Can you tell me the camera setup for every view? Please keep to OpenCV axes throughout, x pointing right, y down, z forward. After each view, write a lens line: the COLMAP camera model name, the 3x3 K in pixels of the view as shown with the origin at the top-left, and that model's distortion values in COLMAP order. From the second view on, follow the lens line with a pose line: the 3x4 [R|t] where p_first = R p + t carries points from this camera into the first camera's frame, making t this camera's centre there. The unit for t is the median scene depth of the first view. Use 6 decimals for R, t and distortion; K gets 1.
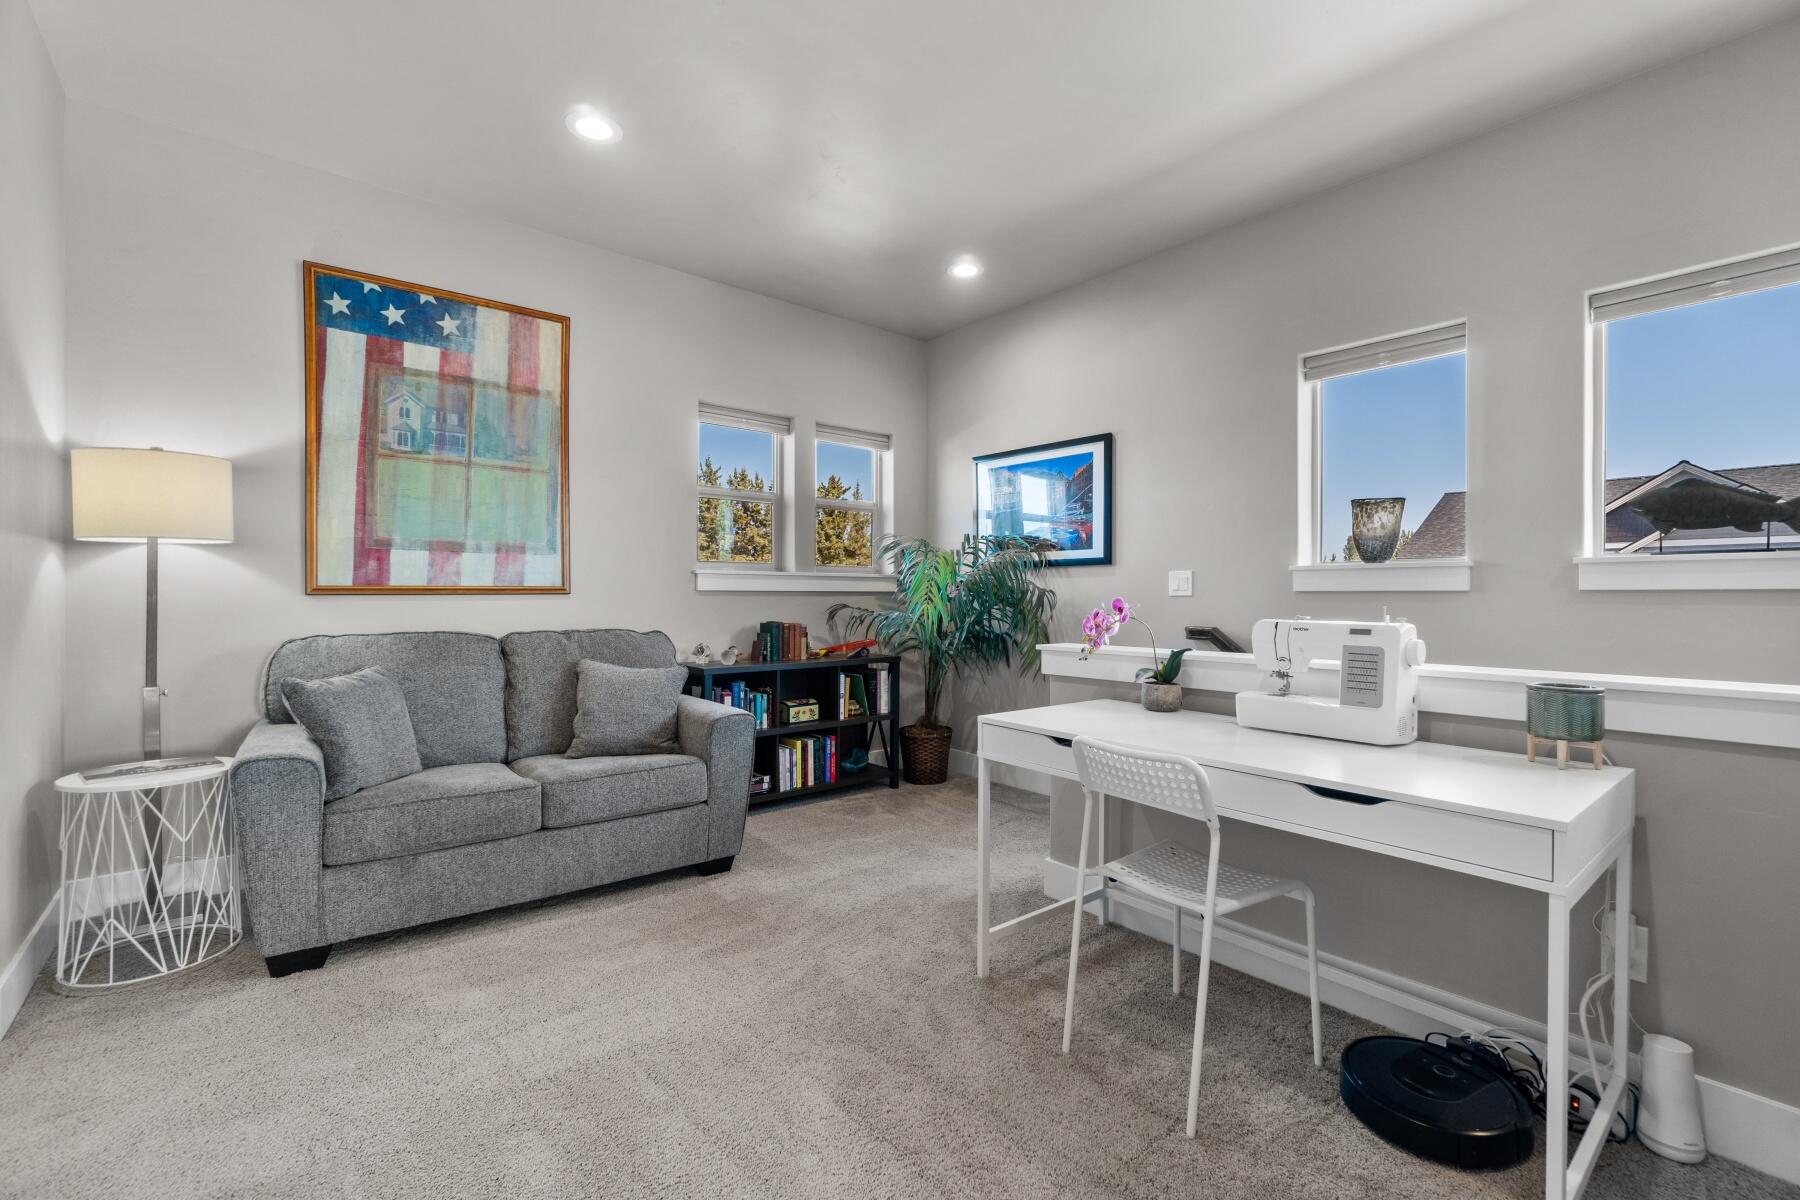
lens RADIAL K [[770.9, 0, 897.8], [0, 770.9, 594.8], [0, 0, 1]] dist [-0.002575, -0.000222]
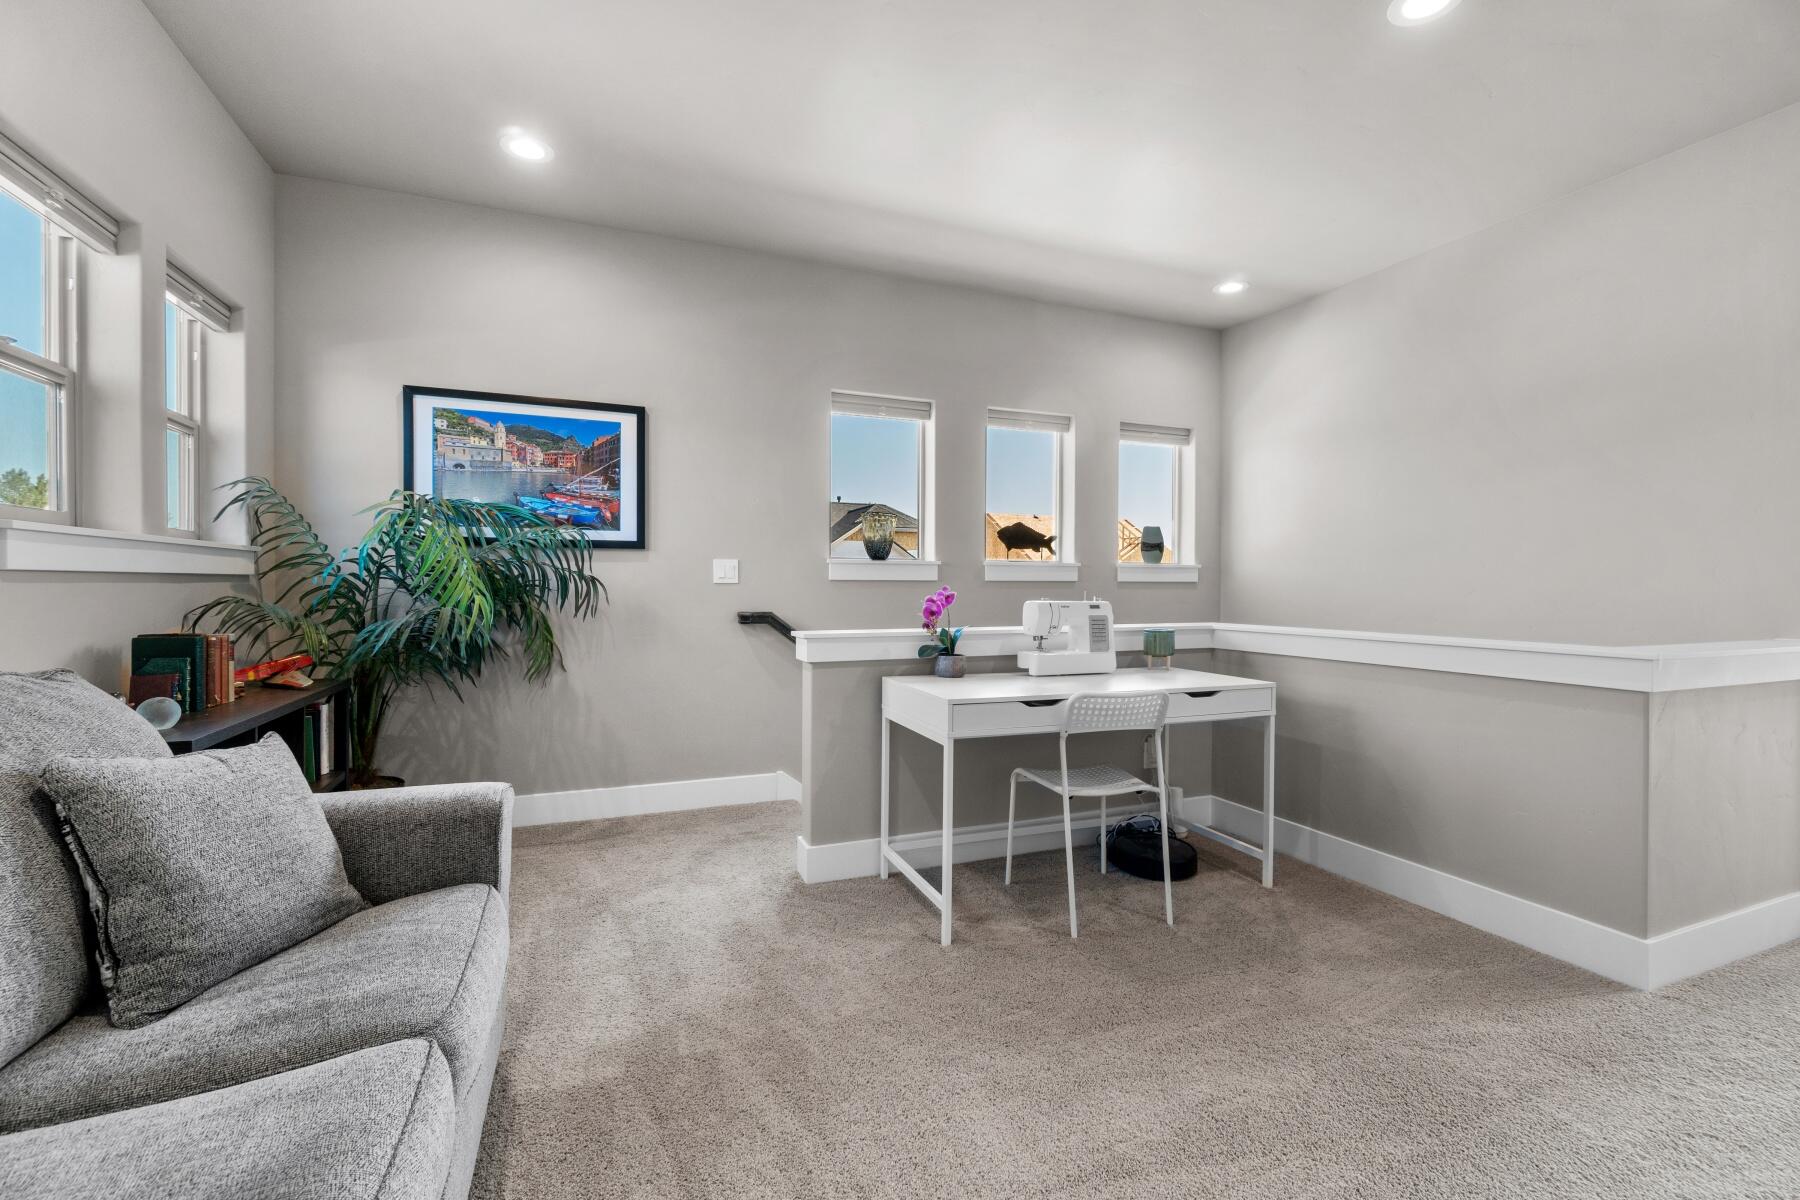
lens RADIAL K [[770.9, 0, 903.5], [0, 770.9, 596.0], [0, 0, 1]] dist [-0.002575, -0.000222]
pose [[0.307859, -0.014399, 0.951323, -0.510244], [-0.004978, 0.999847, 0.016744, -0.000175], [-0.951419, -0.009891, 0.307740, 0.414962]]
